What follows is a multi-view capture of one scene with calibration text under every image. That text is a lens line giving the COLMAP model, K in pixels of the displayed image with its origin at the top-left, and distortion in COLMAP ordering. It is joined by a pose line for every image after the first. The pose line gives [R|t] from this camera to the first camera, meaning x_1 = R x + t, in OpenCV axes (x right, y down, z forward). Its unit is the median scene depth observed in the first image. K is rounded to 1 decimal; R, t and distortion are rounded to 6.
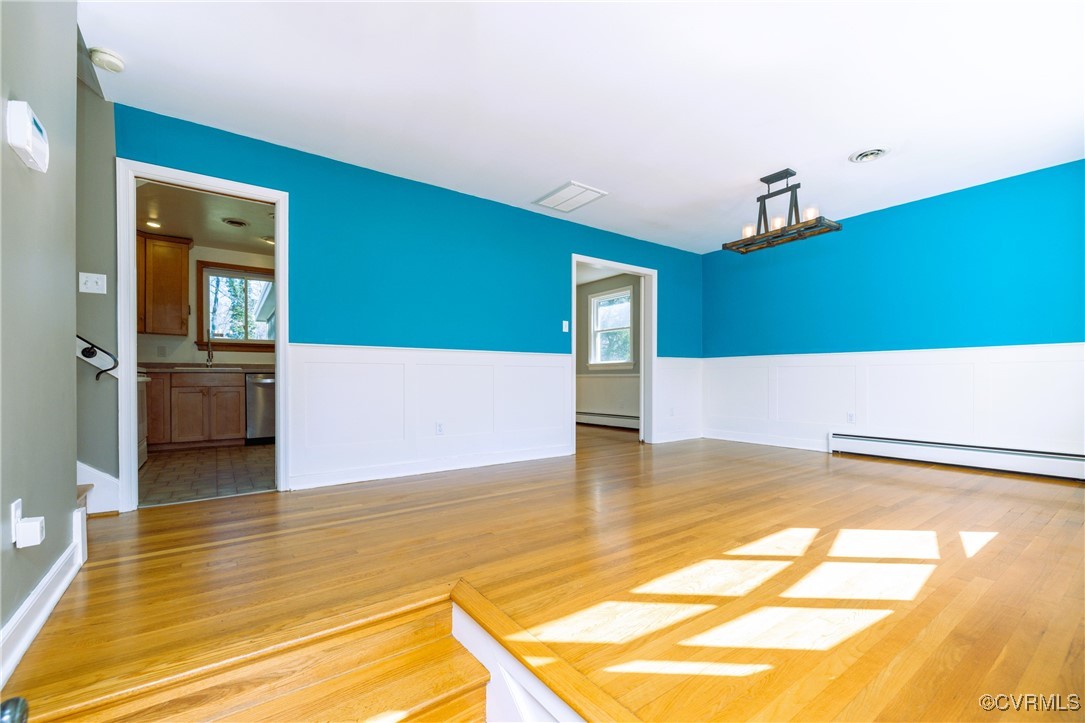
lens RADIAL K [[460.1, 0, 551.1], [0, 460.1, 379.6], [0, 0, 1]] dist [-0.002358, 0.000351]
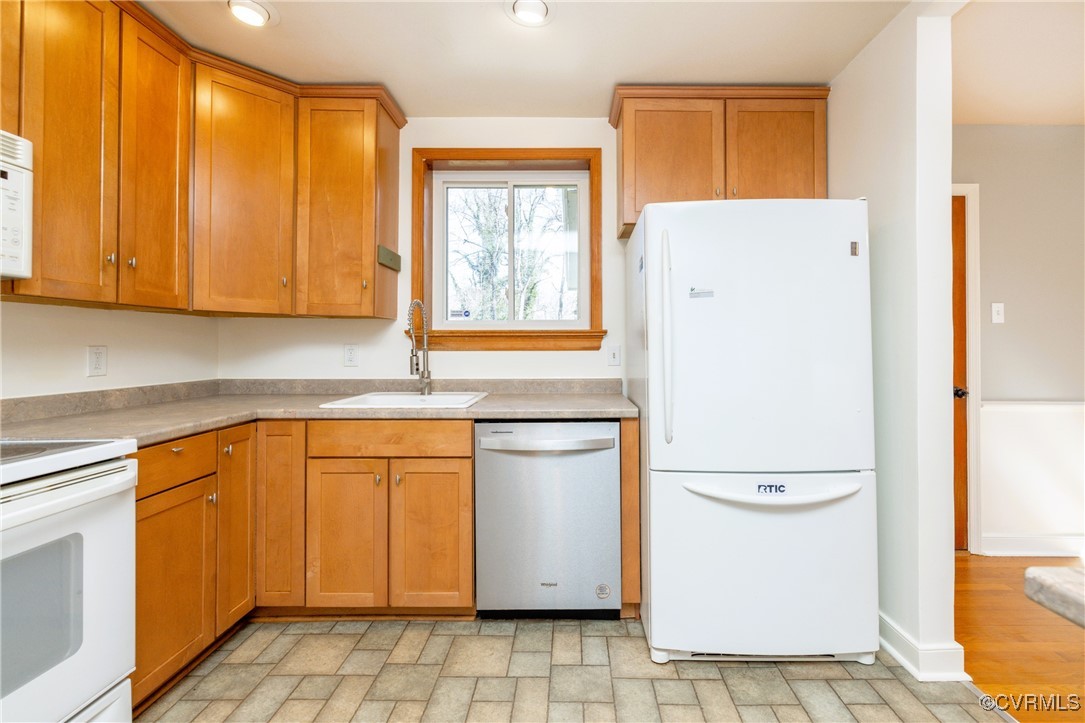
lens RADIAL K [[460.1, 0, 572.0], [0, 460.1, 341.9], [0, 0, 1]] dist [-0.002358, 0.000351]
pose [[0.811749, -0.005683, -0.583979, -0.466091], [-0.008391, 0.999736, -0.021391, -0.076912], [0.583947, 0.022264, 0.811487, 0.881970]]
